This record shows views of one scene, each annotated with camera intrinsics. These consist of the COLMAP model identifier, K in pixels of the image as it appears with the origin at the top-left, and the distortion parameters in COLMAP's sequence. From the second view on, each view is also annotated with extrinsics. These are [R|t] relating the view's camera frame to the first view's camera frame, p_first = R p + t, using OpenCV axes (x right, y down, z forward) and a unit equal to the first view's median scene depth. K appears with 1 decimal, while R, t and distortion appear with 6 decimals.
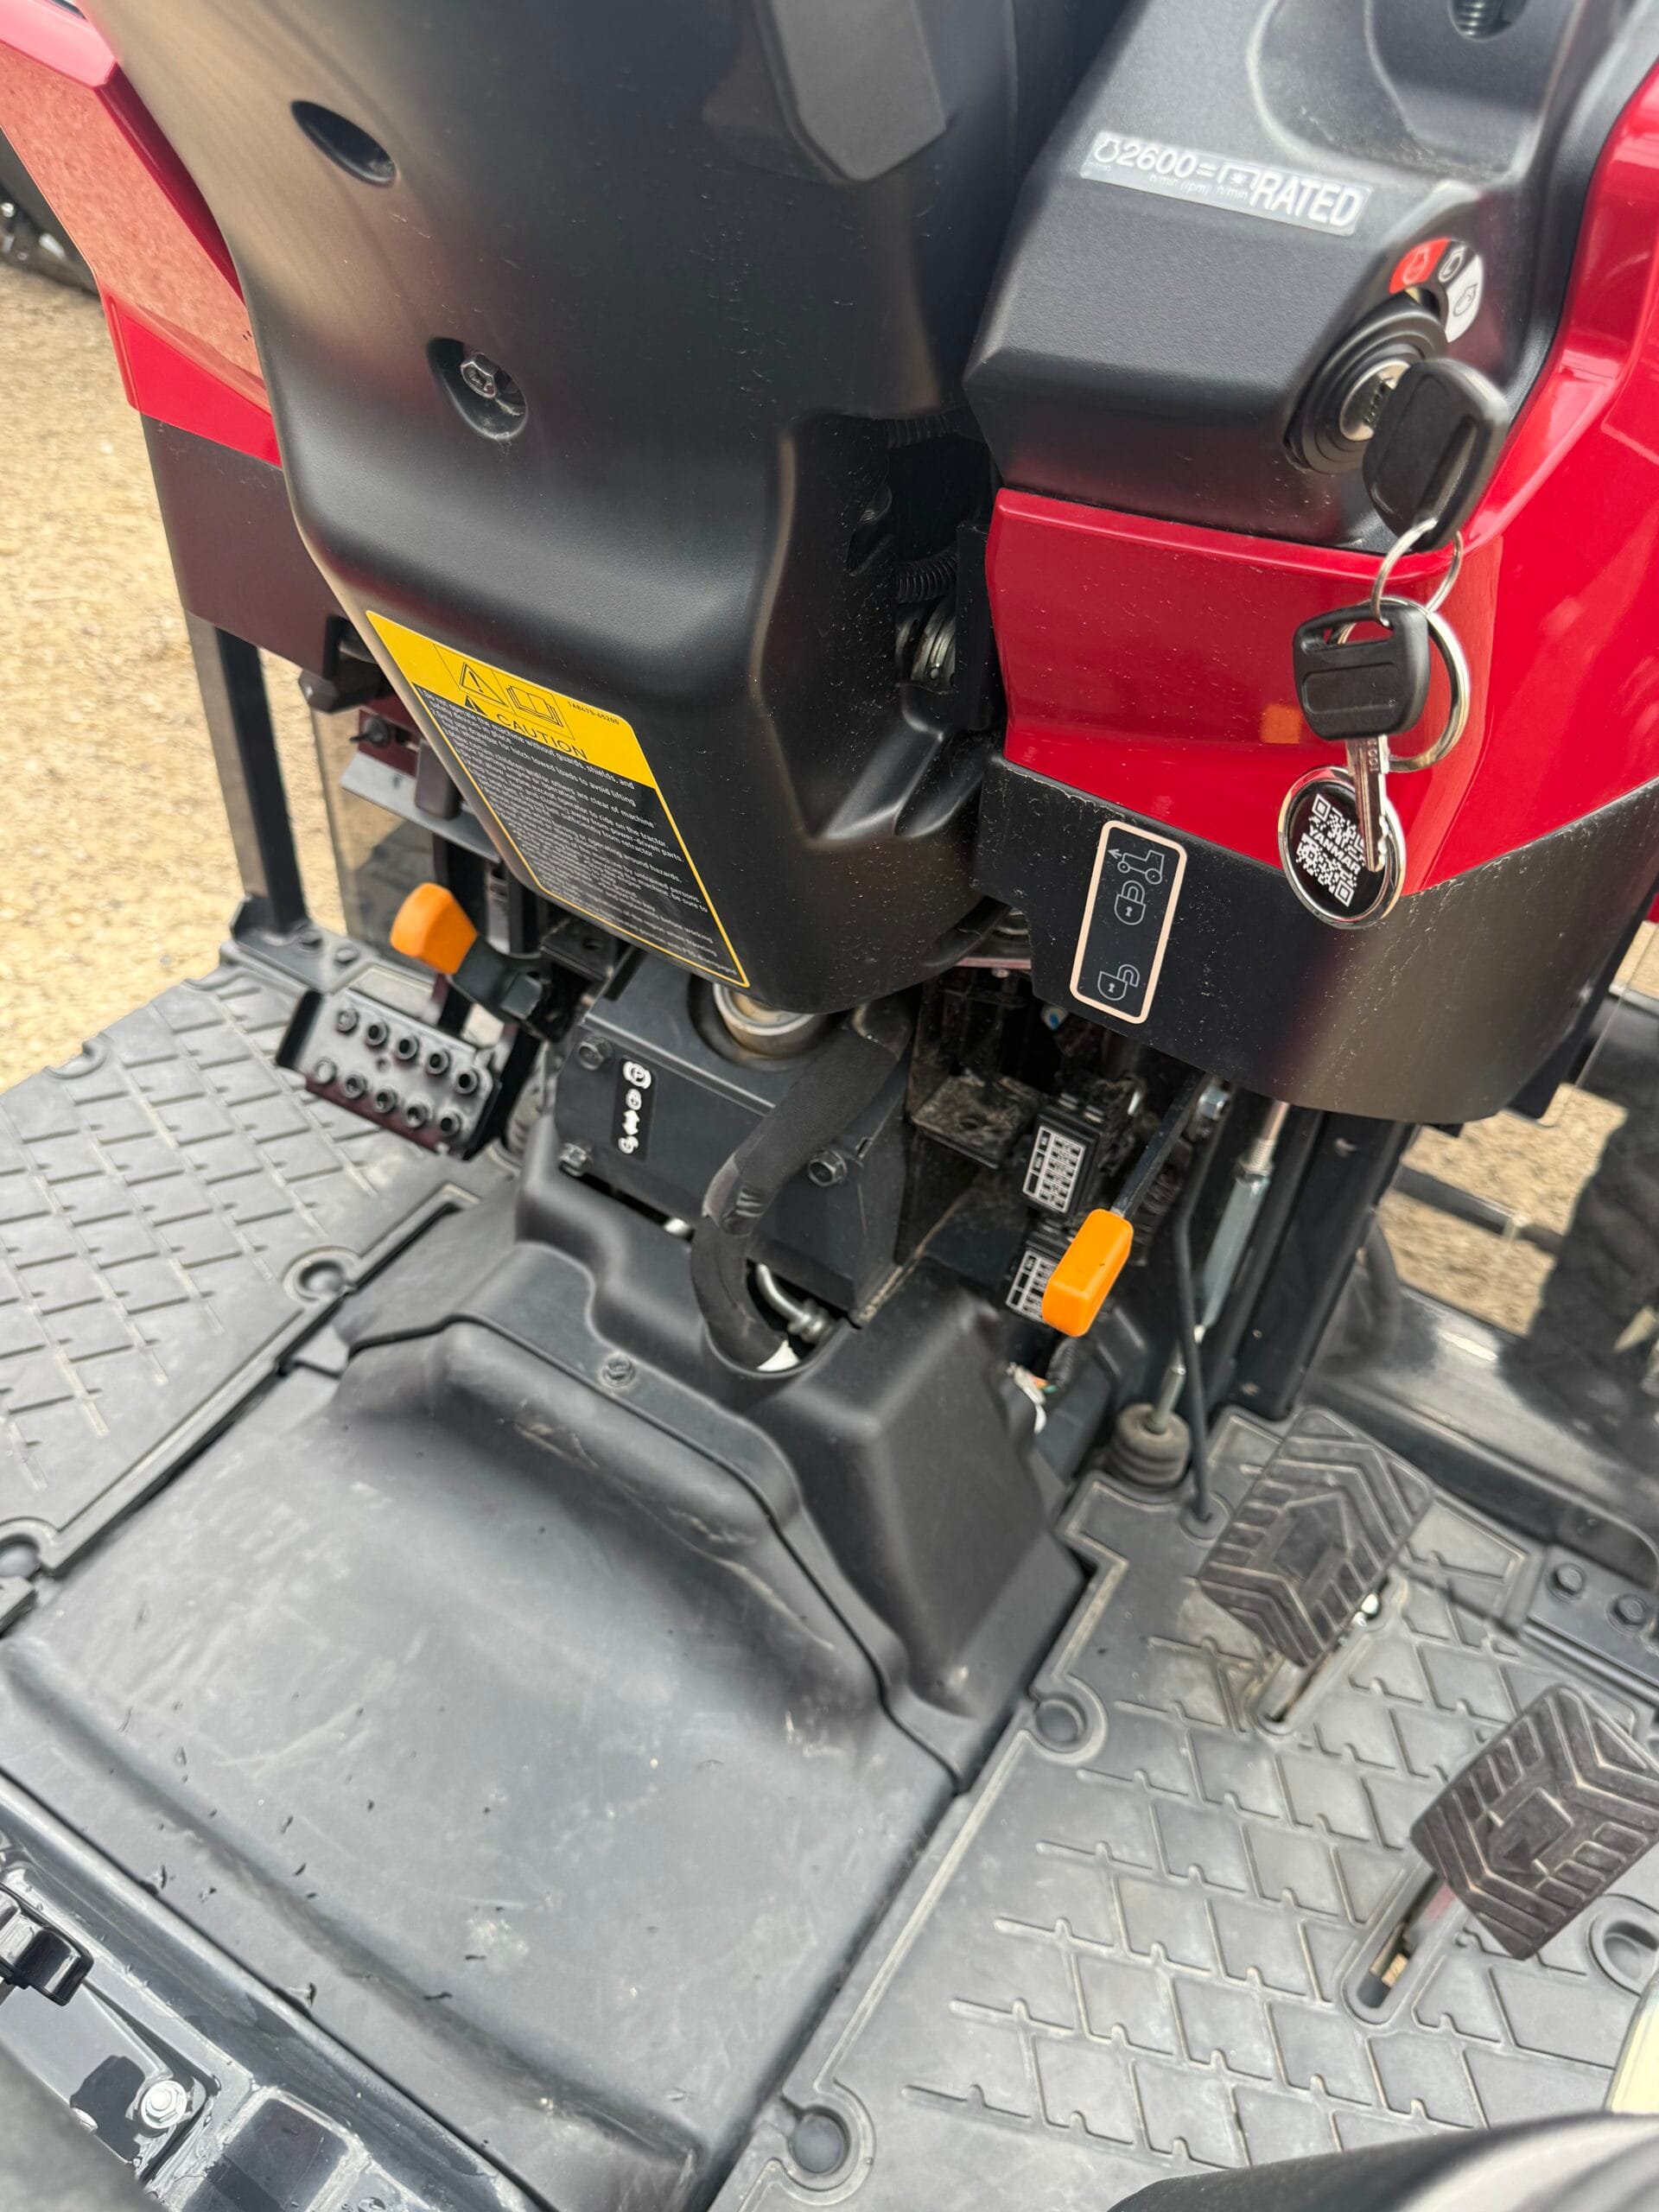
lens RADIAL K [[1704.0, 0, 829.5], [0, 1704.0, 1106.0], [0, 0, 1]] dist [0.208764, -0.451681]
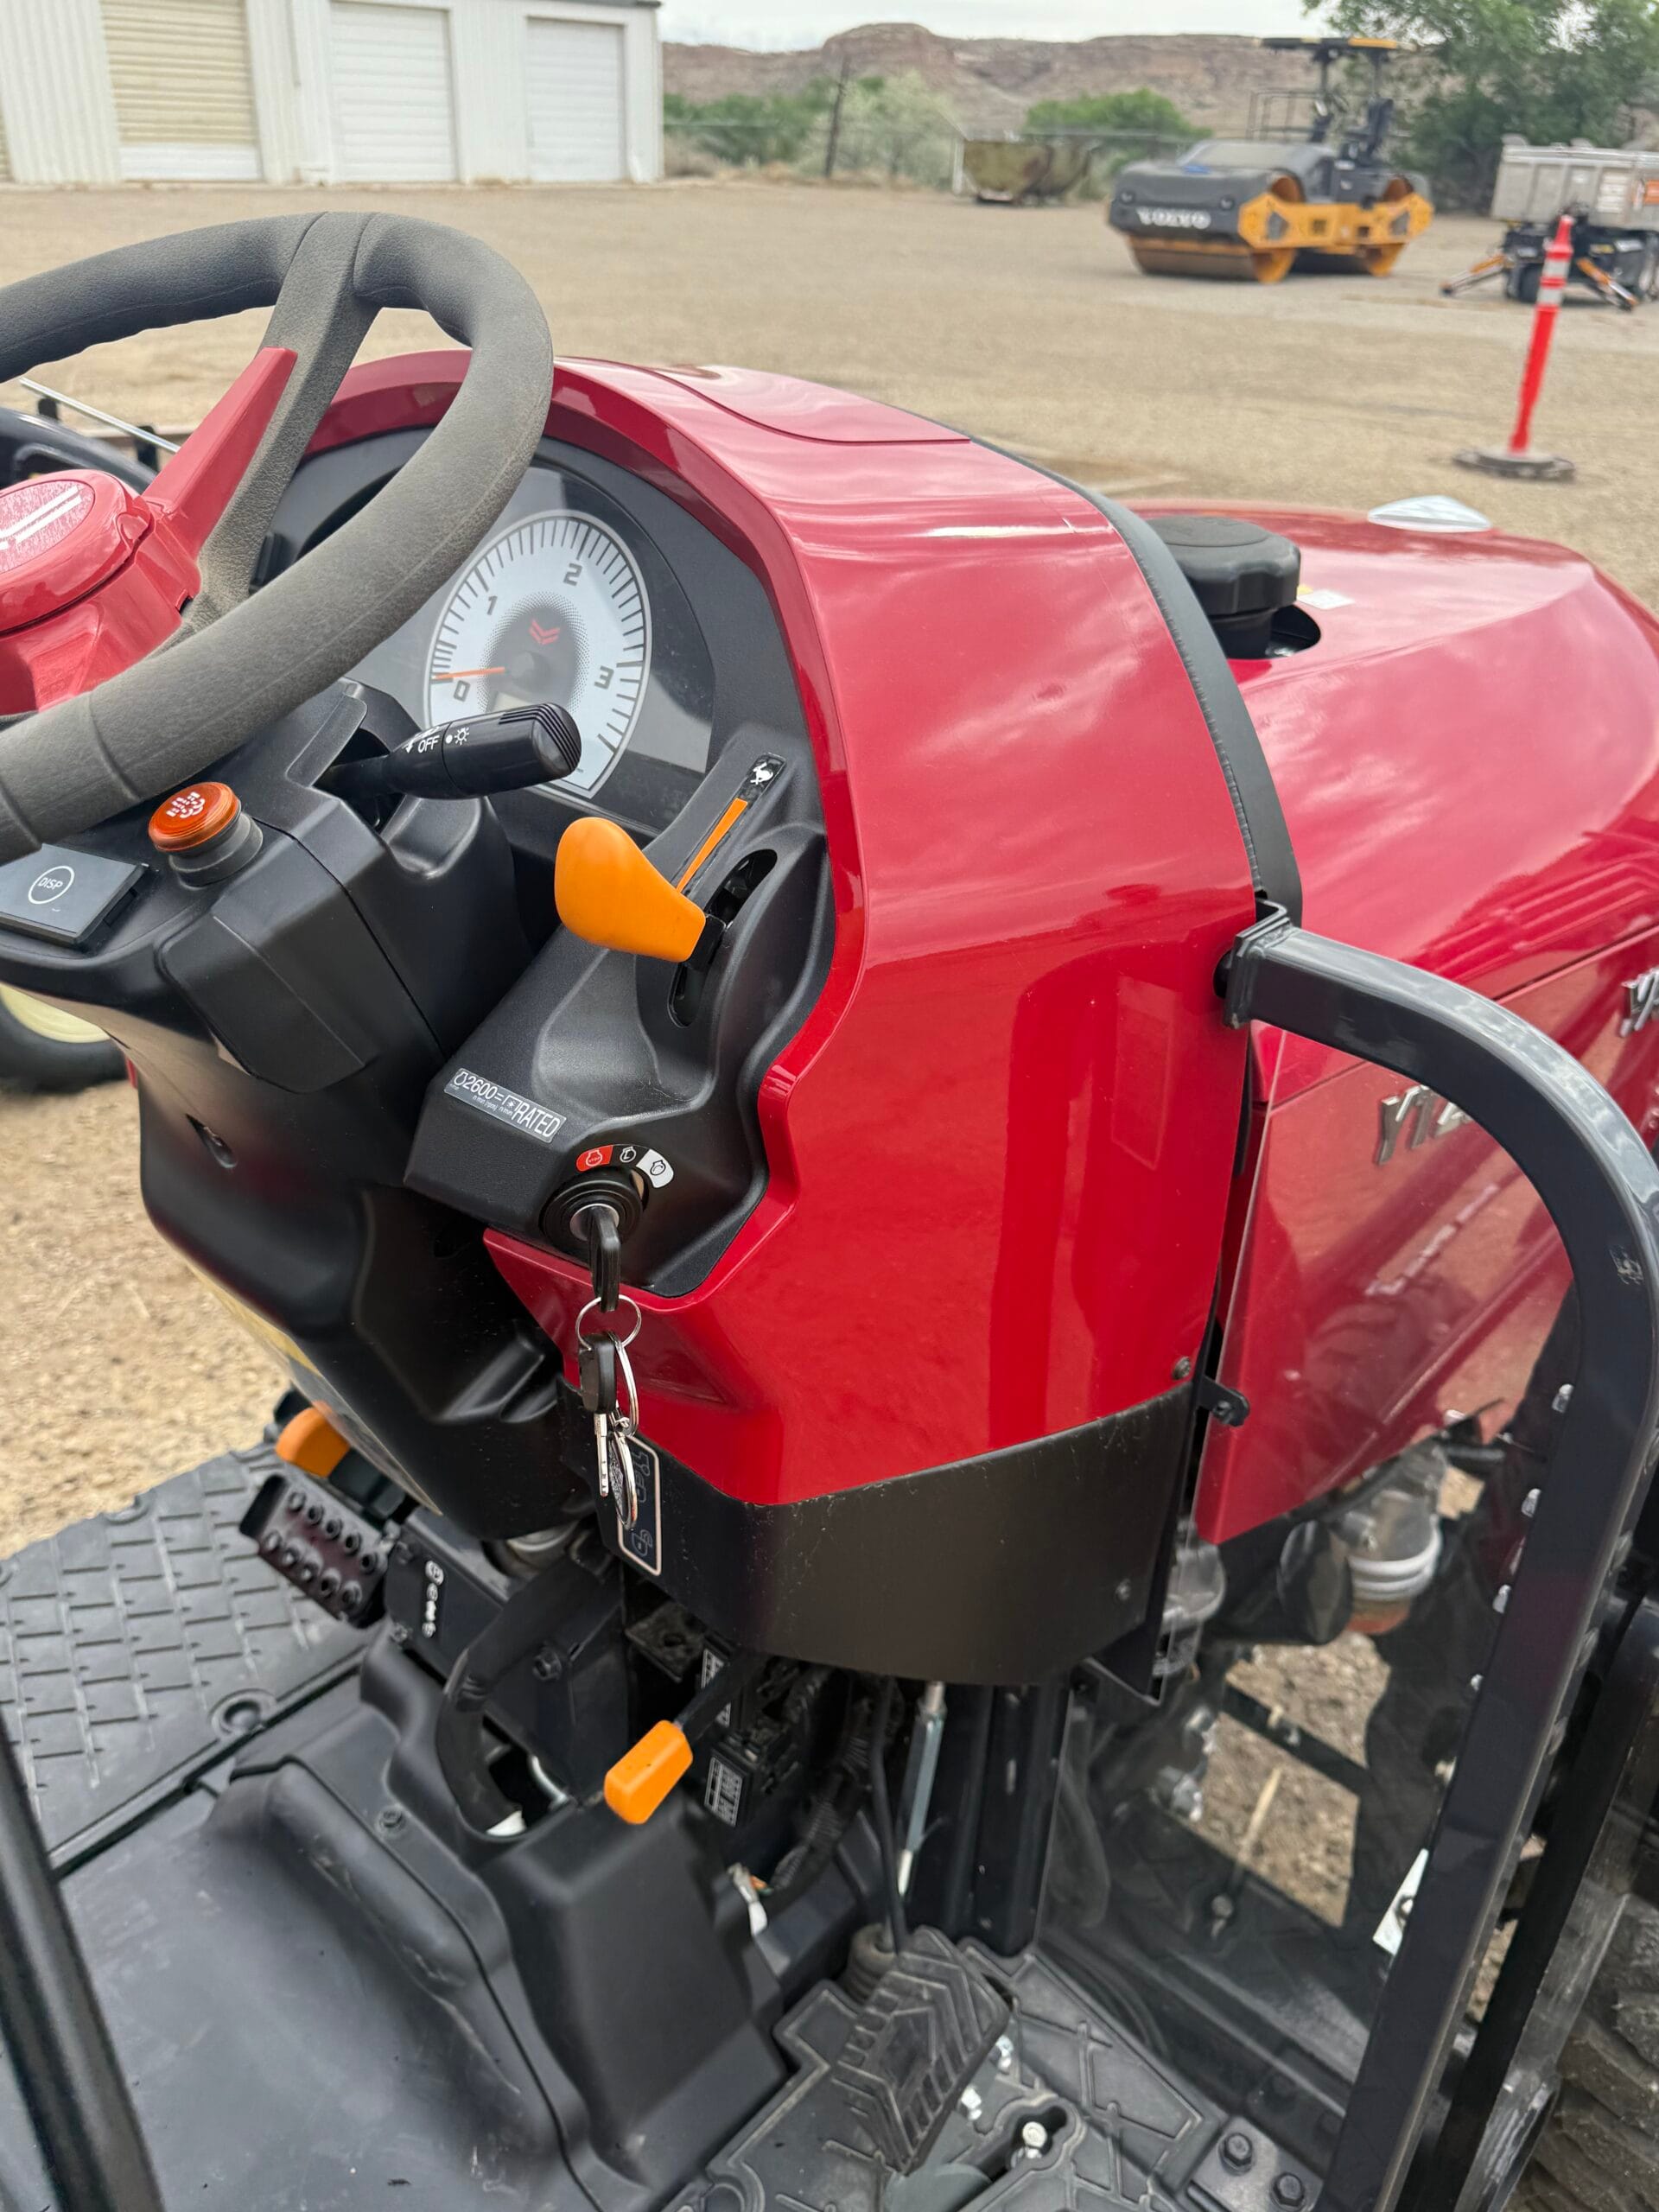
lens RADIAL K [[1758.9, 0, 829.5], [0, 1758.9, 1106.0], [0, 0, 1]] dist [-0.002050, 0.001963]
pose [[0.983489, 0.066325, -0.168377, 0.340355], [-0.109937, 0.958026, -0.264763, -0.033354], [0.143749, 0.278902, 0.949500, -0.268963]]
